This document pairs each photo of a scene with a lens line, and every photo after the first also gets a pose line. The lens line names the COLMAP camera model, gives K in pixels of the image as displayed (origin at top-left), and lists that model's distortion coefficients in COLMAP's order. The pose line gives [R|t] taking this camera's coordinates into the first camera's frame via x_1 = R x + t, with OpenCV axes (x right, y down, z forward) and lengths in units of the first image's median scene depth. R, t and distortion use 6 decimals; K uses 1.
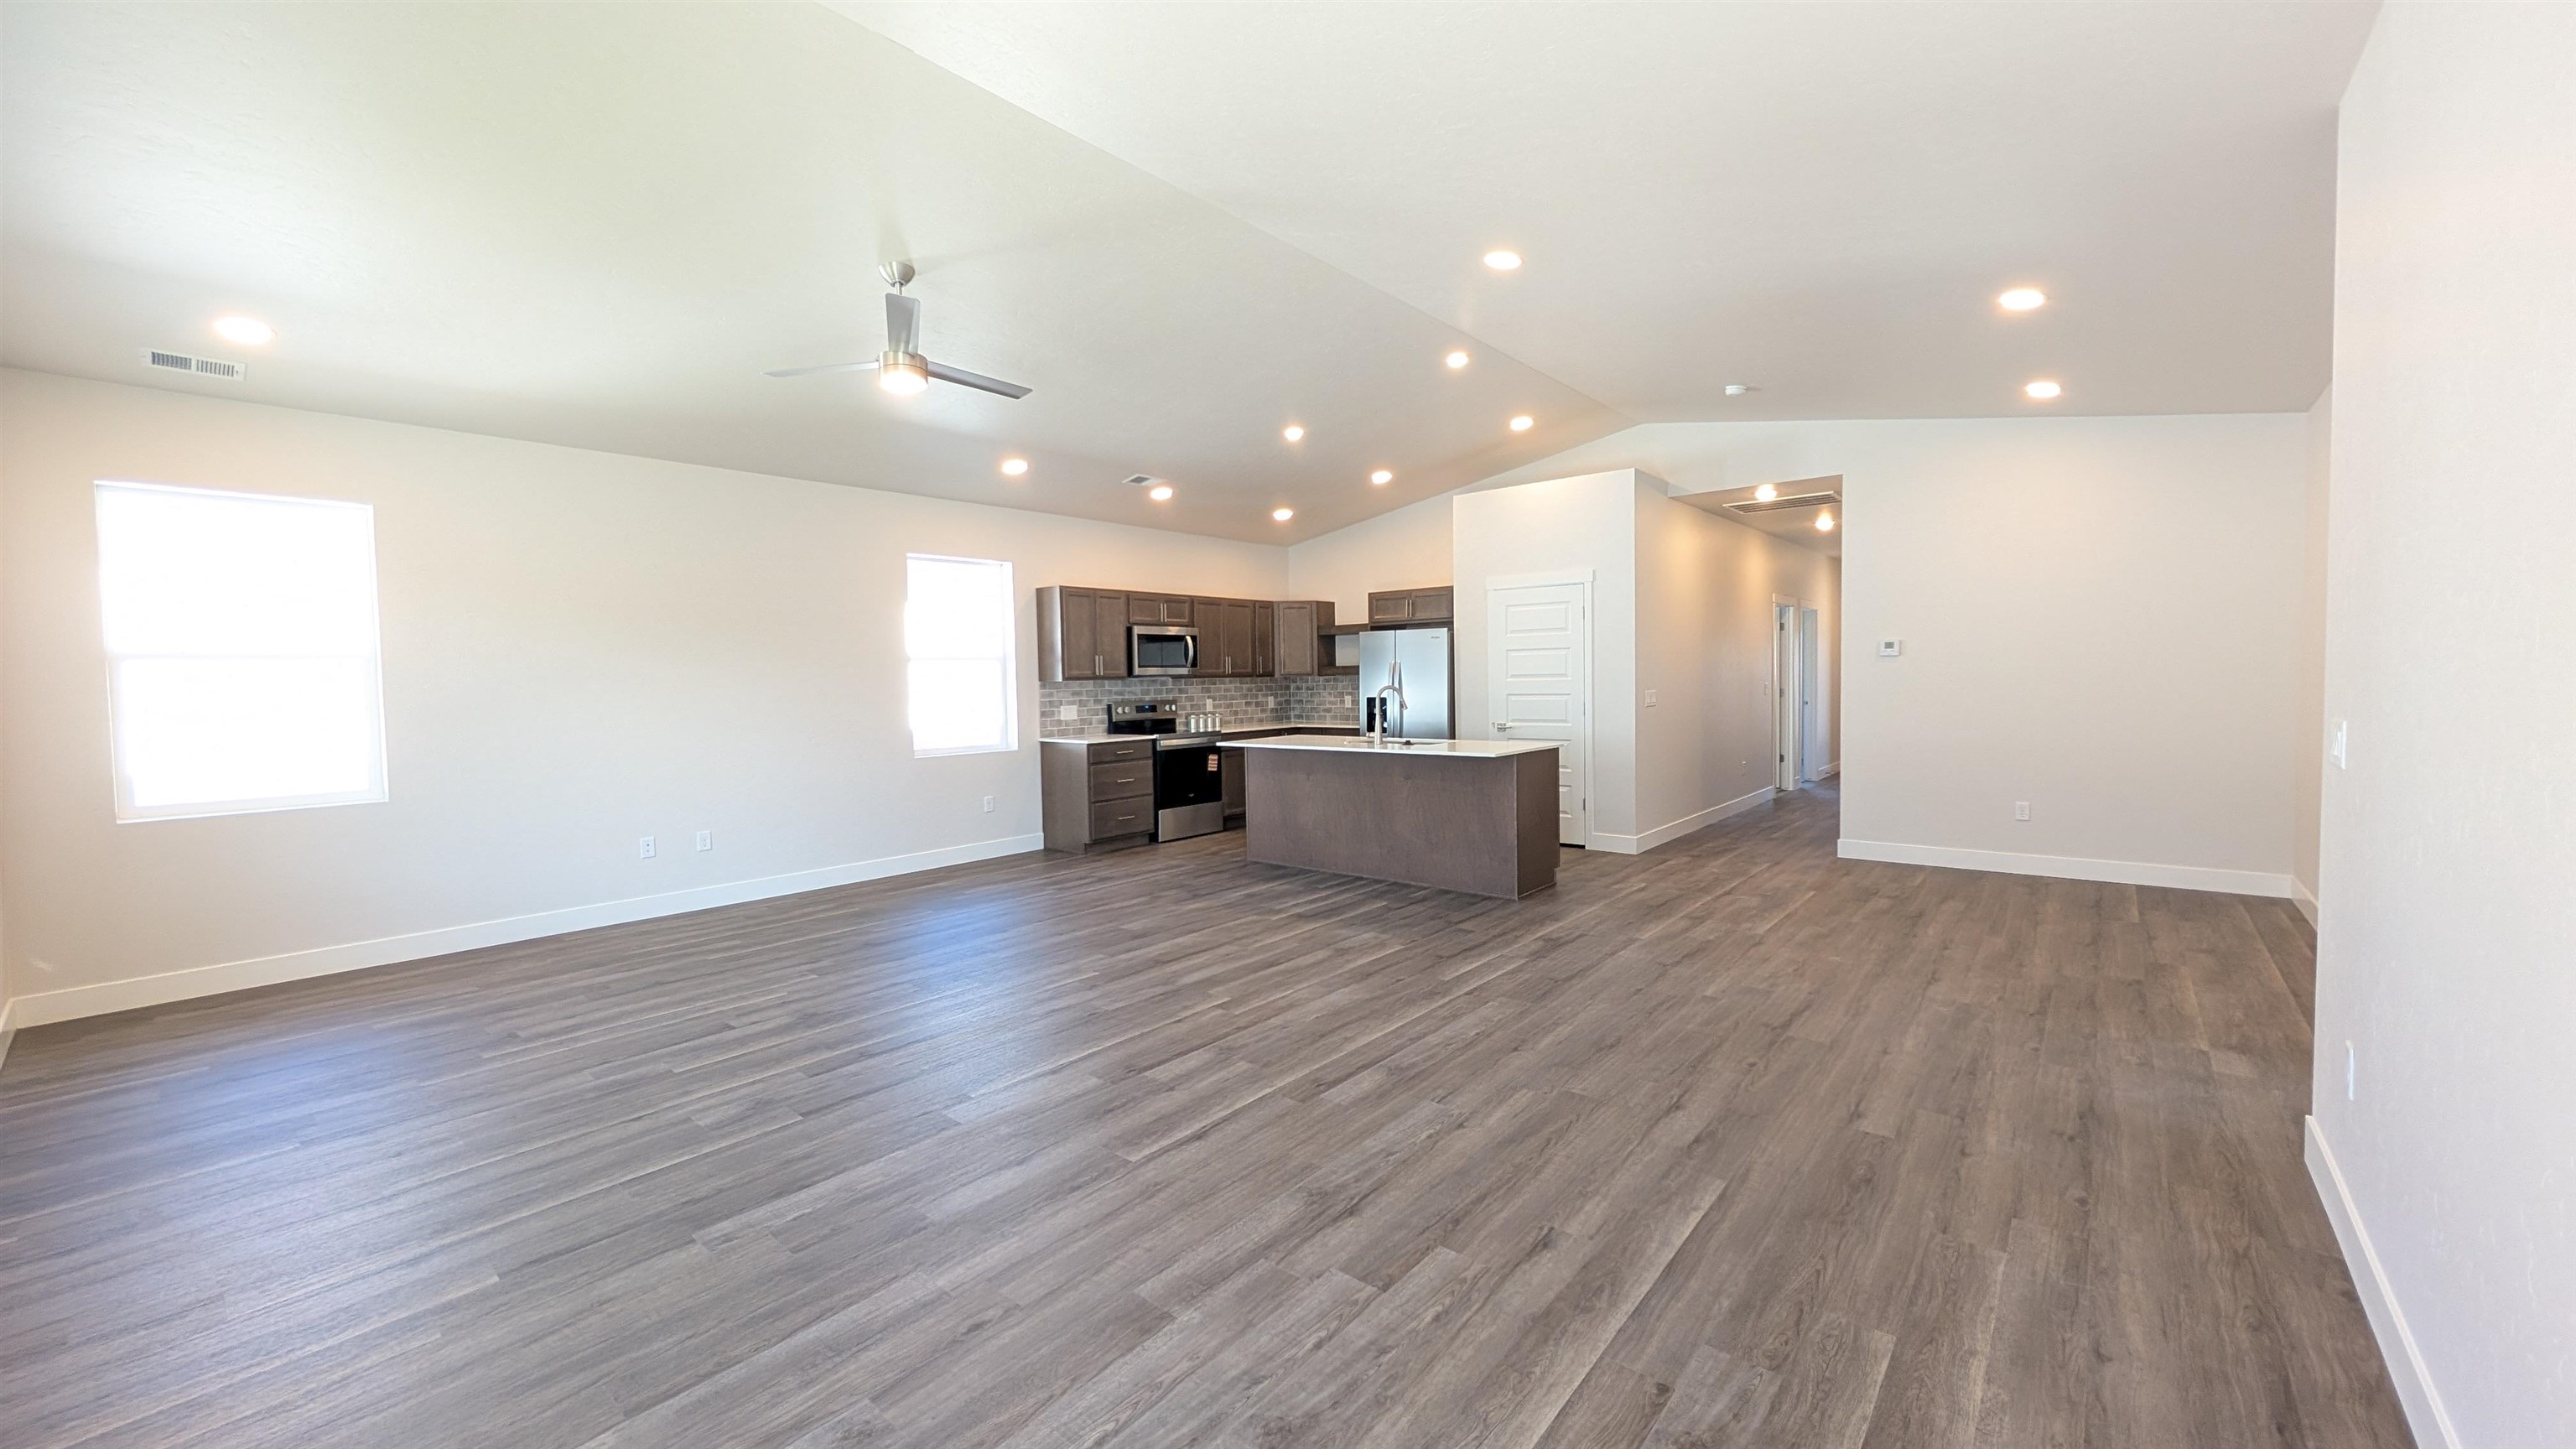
lens RADIAL K [[979.0, 0, 1295.8], [0, 979.0, 730.9], [0, 0, 1]] dist [-0.000783, 0.000148]
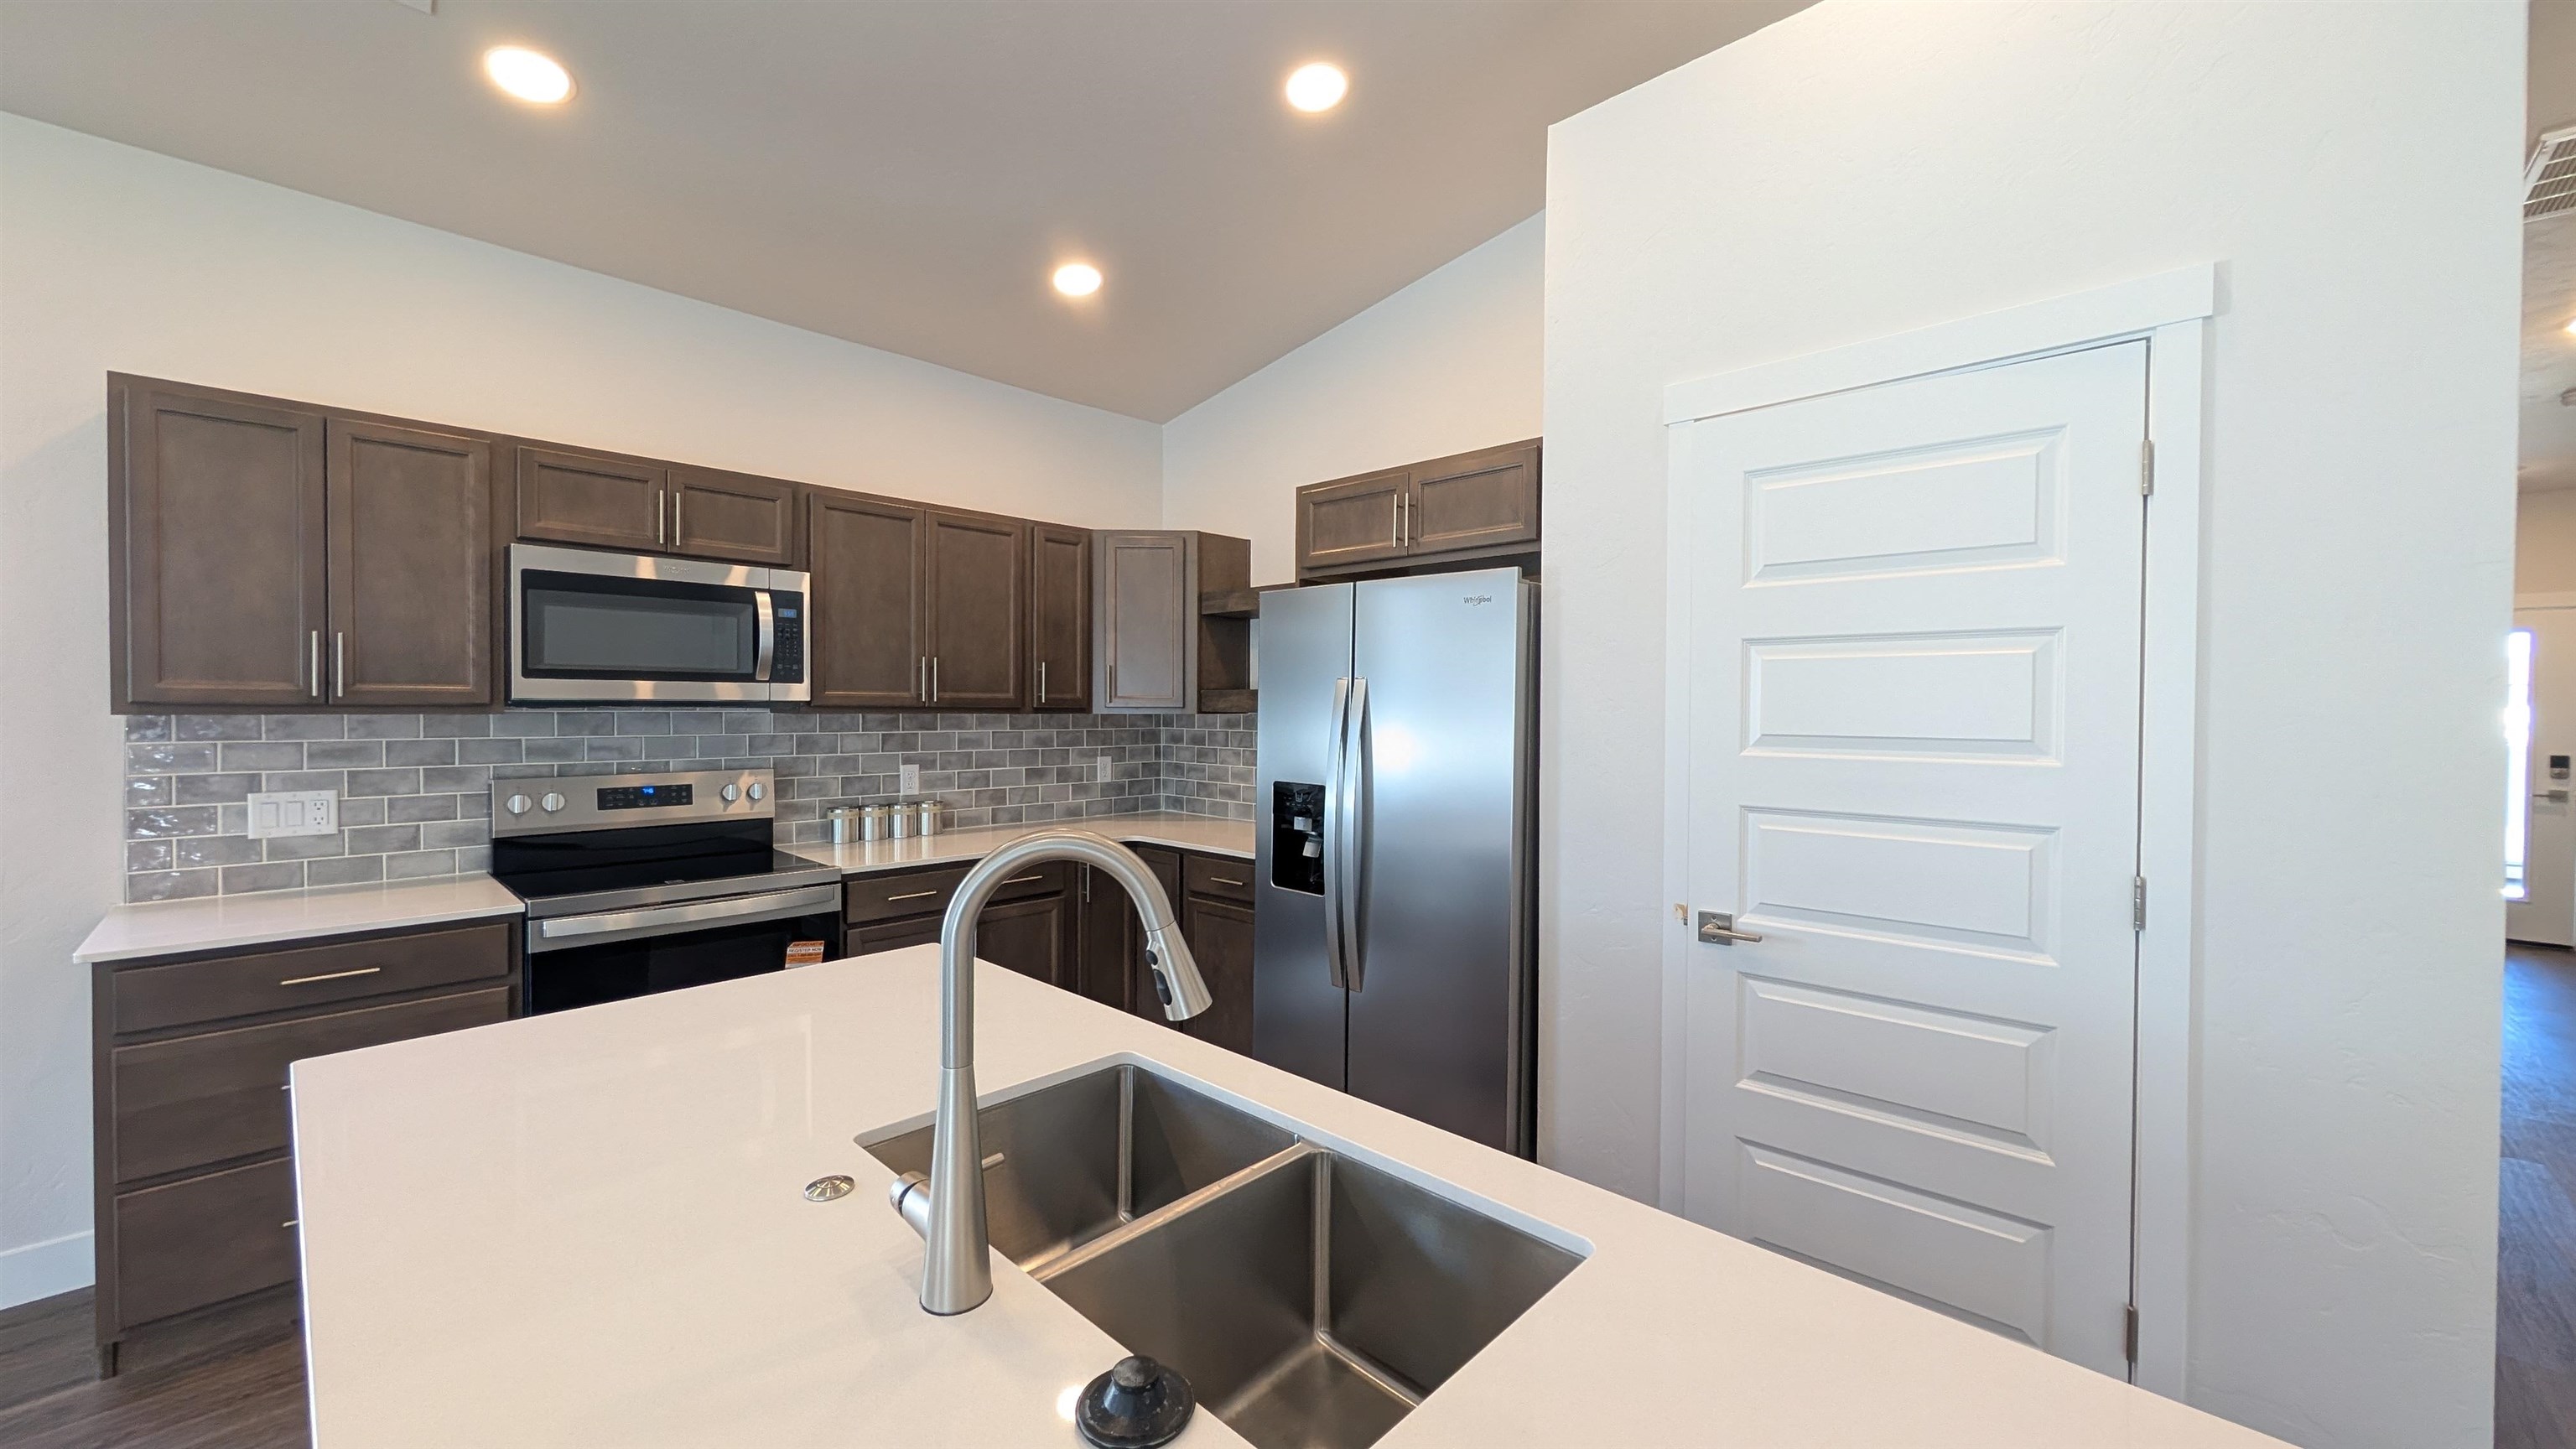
lens RADIAL K [[979.0, 0, 1282.1], [0, 979.0, 719.2], [0, 0, 1]] dist [-0.000783, 0.000148]
pose [[0.995849, 0.026732, -0.087008, 0.104293], [-0.030164, 0.998808, -0.038374, -0.043496], [0.085878, 0.040839, 0.995468, 0.664053]]
